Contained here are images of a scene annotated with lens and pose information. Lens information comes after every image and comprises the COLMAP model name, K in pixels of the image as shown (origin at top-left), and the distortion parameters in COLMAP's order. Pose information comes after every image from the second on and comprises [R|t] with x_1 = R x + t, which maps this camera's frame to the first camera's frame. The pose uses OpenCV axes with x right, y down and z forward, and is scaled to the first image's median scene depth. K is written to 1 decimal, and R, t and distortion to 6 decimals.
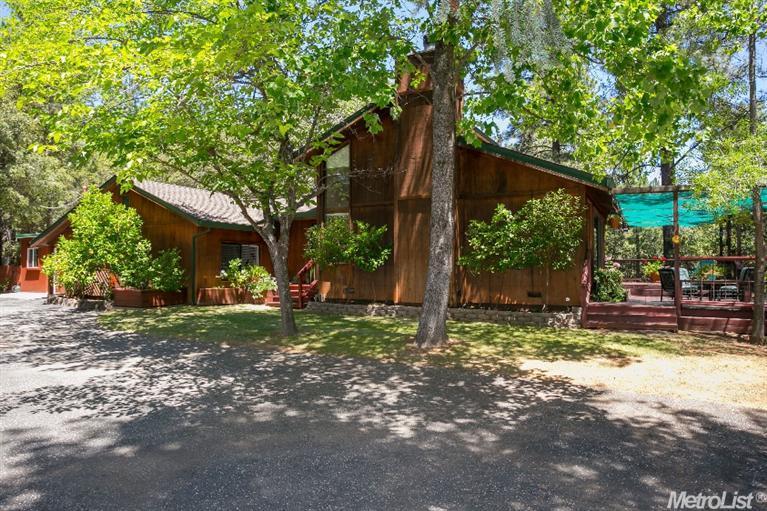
lens RADIAL K [[509.5, 0, 383.5], [0, 509.5, 255.5], [0, 0, 1]] dist [0.000888, 0.000562]
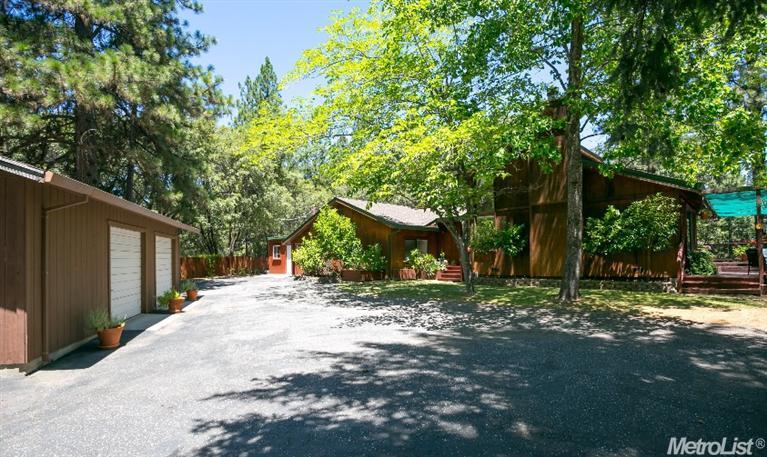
lens RADIAL K [[418.8, 0, 383.5], [0, 418.8, 228.5], [0, 0, 1]] dist [0.002660, -0.000037]
pose [[0.972897, -0.031362, -0.229102, -0.104225], [0.020777, 0.998609, -0.048468, 0.003902], [0.230304, 0.042394, 0.972195, -0.231568]]
